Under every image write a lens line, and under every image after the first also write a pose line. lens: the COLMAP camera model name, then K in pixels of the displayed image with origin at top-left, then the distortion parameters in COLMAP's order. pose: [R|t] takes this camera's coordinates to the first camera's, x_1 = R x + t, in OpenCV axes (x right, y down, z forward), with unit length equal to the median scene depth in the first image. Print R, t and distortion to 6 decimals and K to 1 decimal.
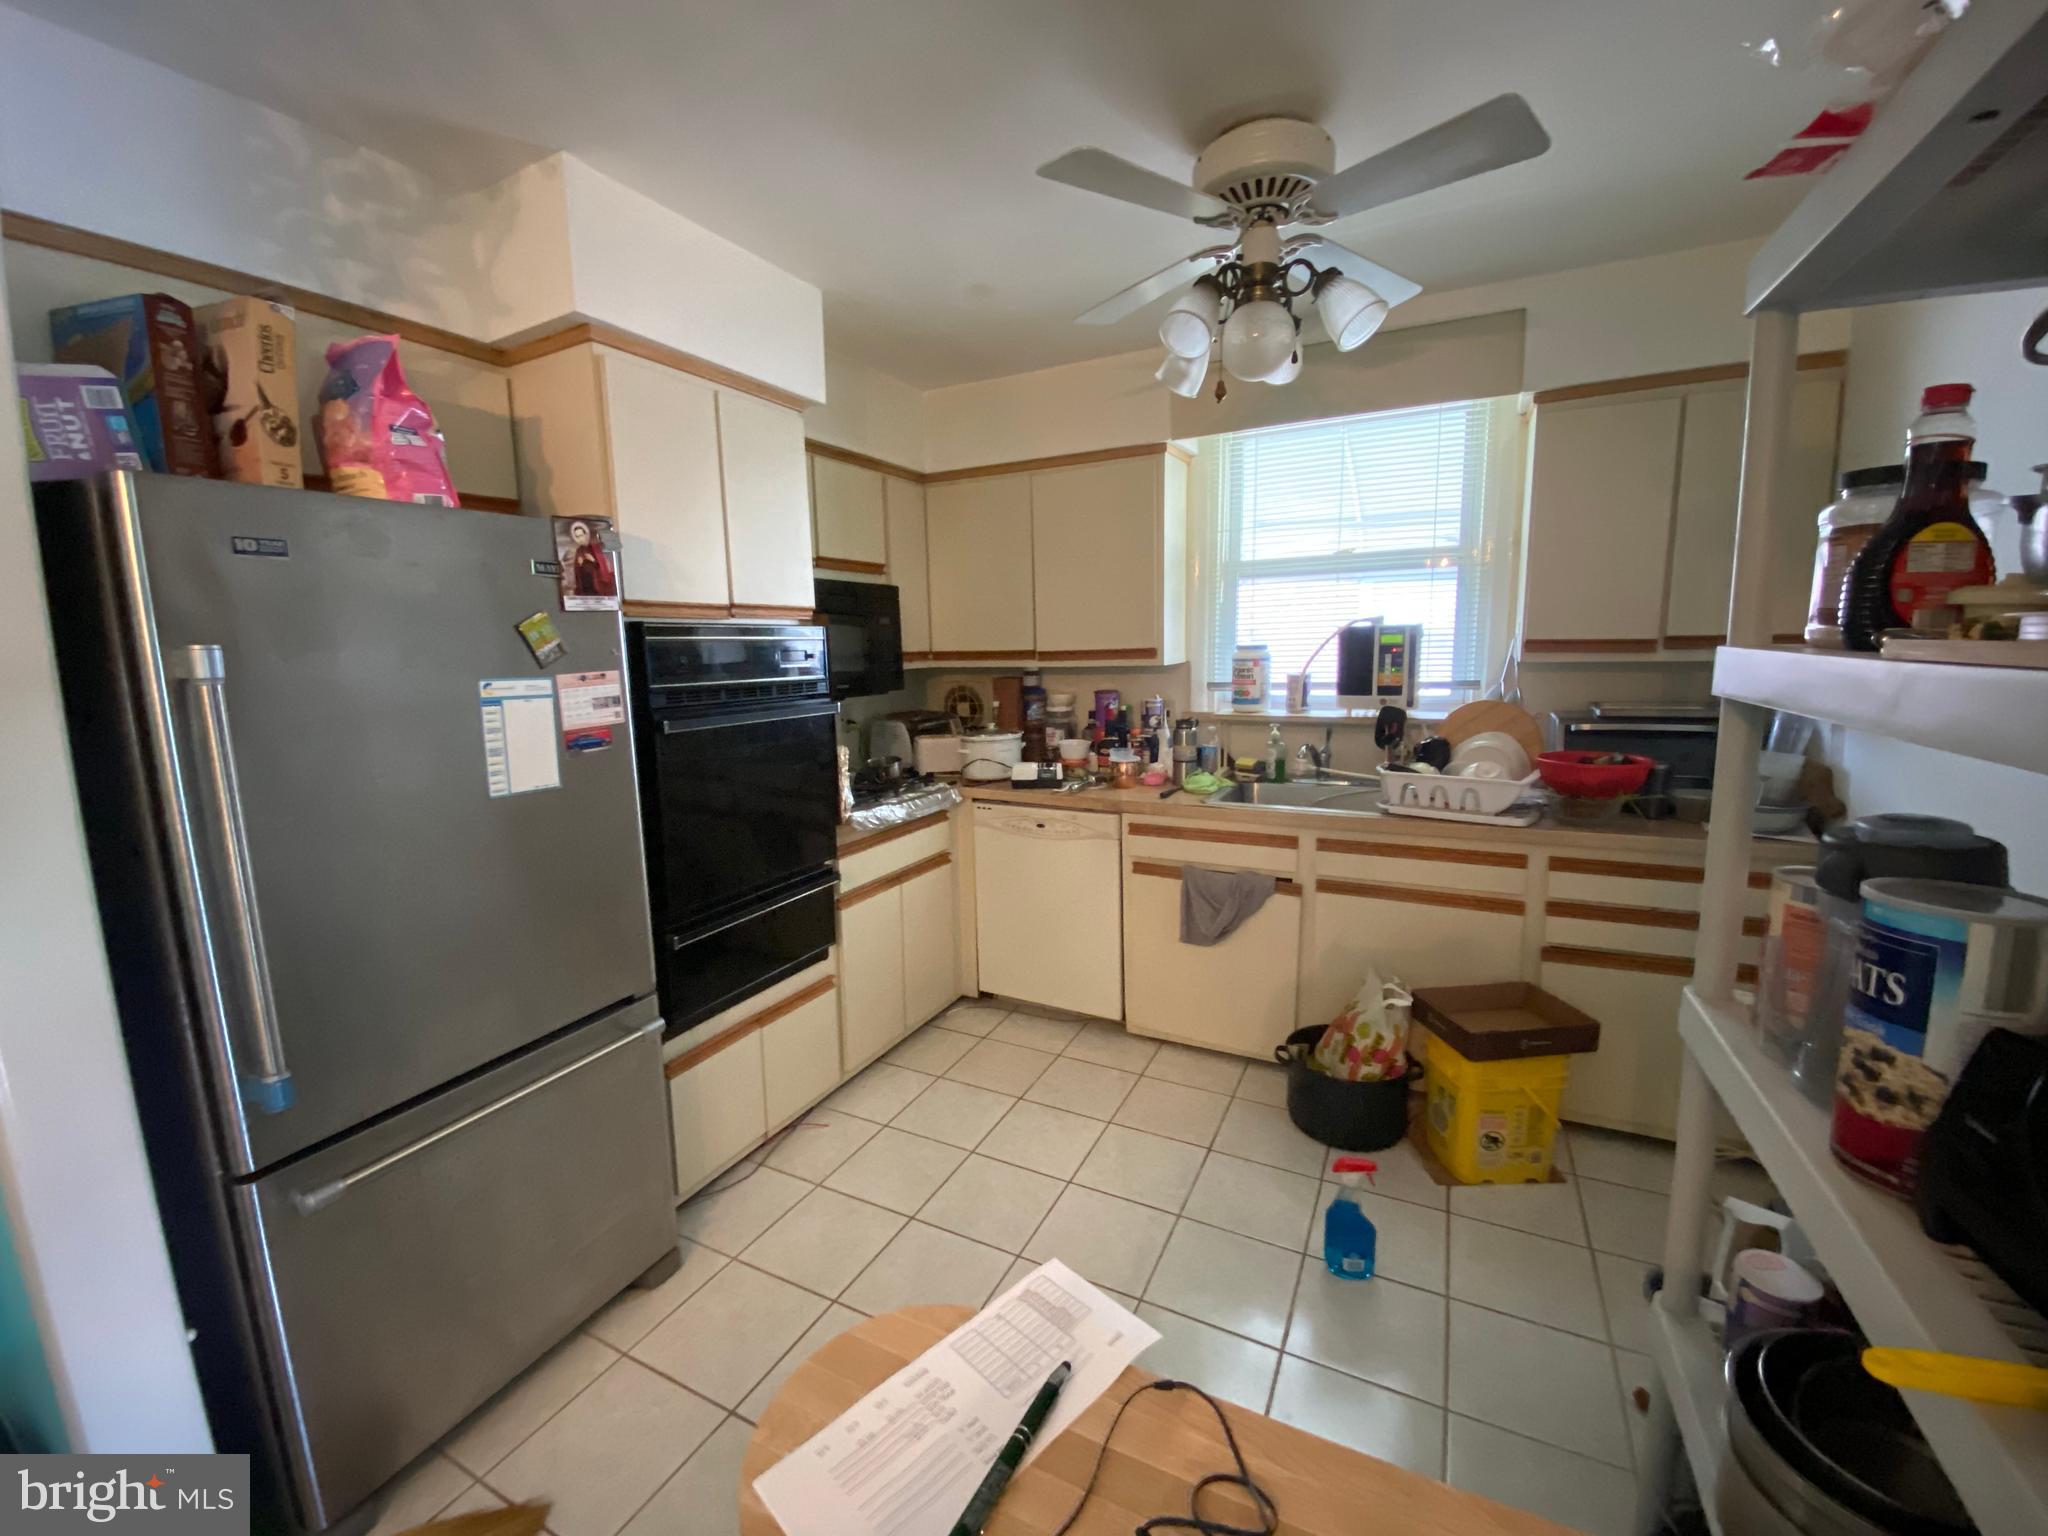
lens RADIAL K [[820.1, 0, 1024.0], [0, 820.1, 768.0], [0, 0, 1]] dist [-0.000153, -0.012256]
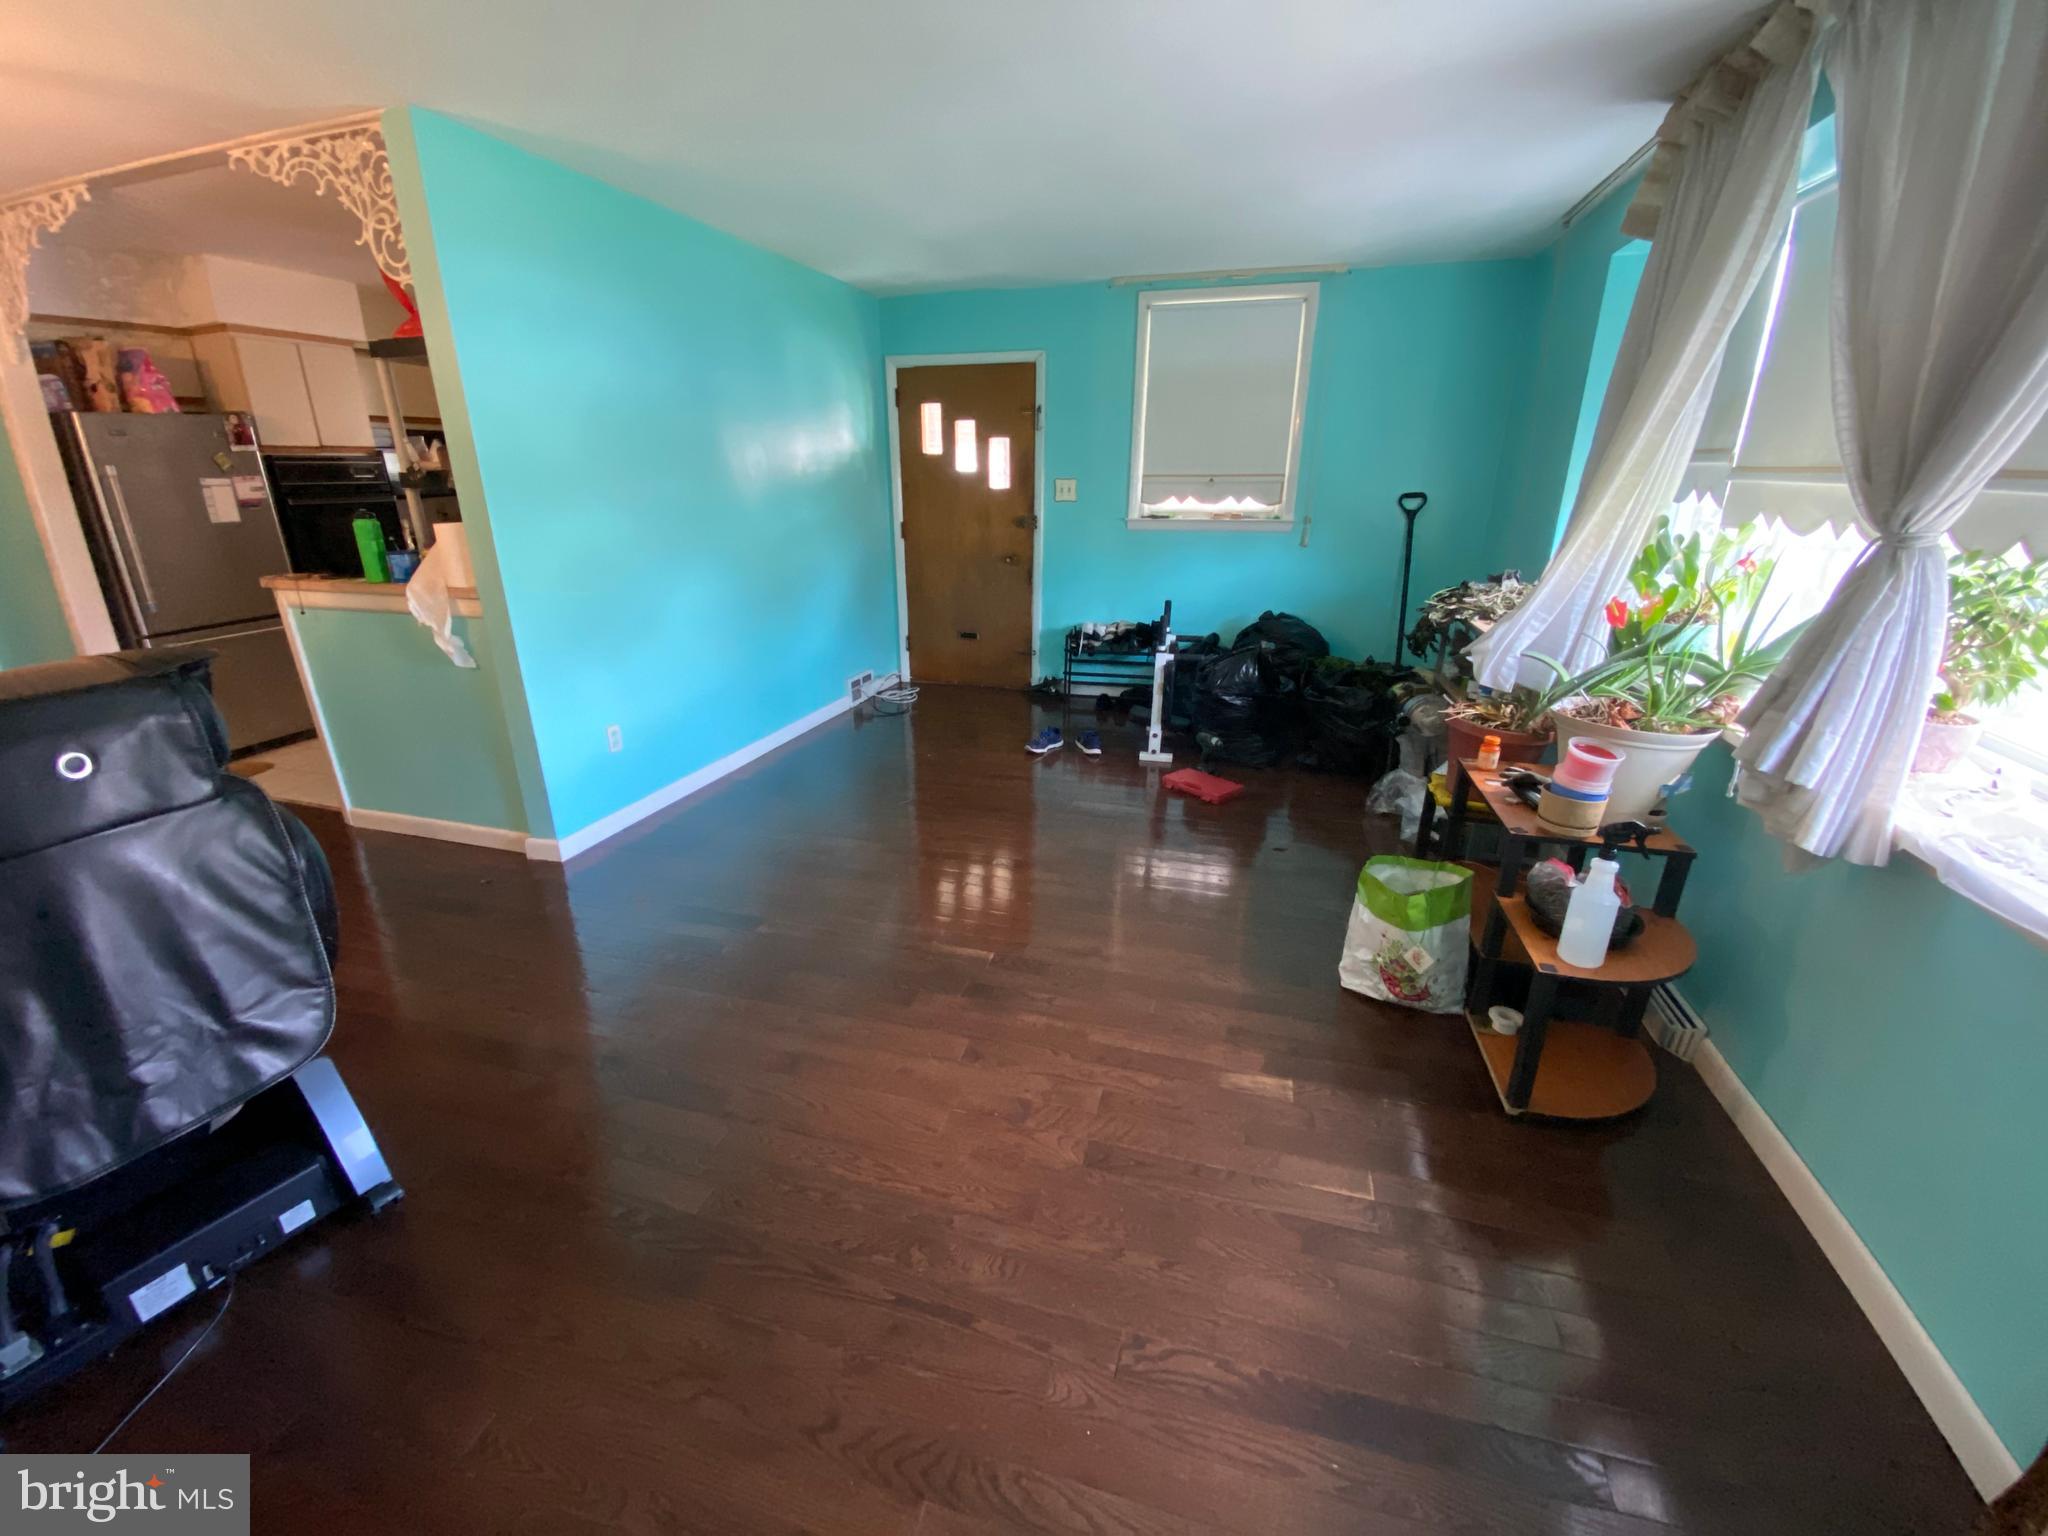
lens RADIAL K [[825.2, 0, 1023.1], [0, 825.2, 774.1], [0, 0, 1]] dist [-0.000697, -0.013104]
pose [[0.981719, -0.040834, 0.185905, 1.374266], [0.003563, 0.980488, 0.196547, 0.312131], [-0.190303, -0.192291, 0.962709, -2.135650]]
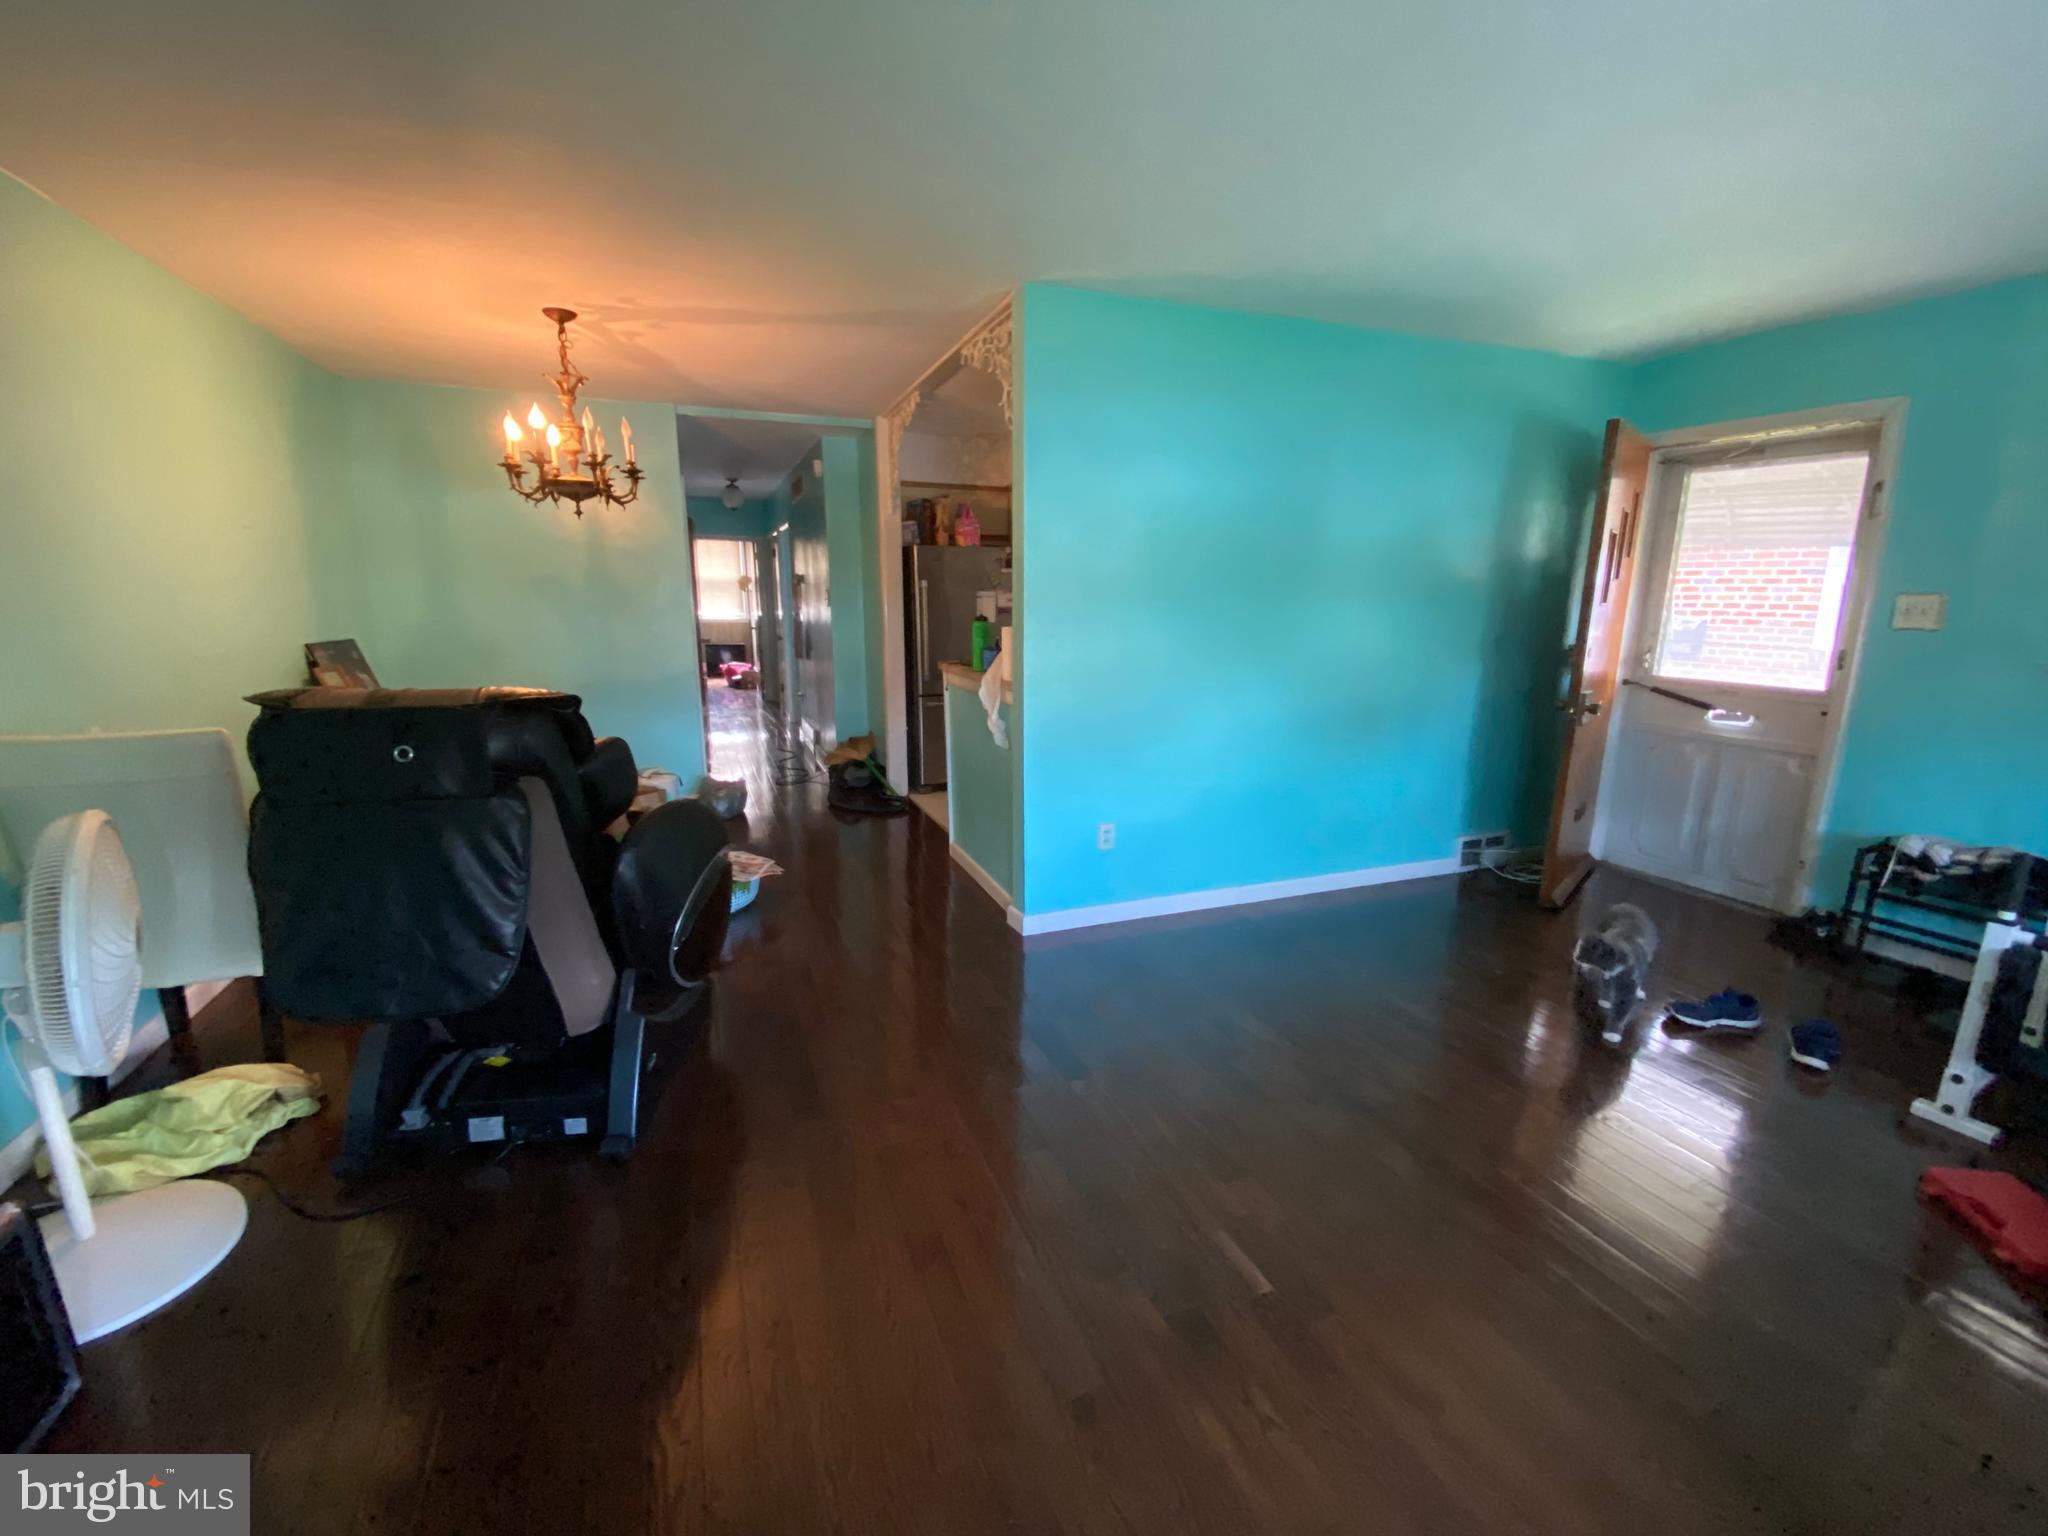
lens RADIAL K [[809.7, 0, 1018.1], [0, 809.7, 775.9], [0, 0, 1]] dist [0.046749, -0.033743]
pose [[0.734981, 0.166859, -0.657237, 1.967054], [-0.115294, 0.985889, 0.121364, 0.244675], [0.668214, -0.013425, 0.743848, -1.593003]]
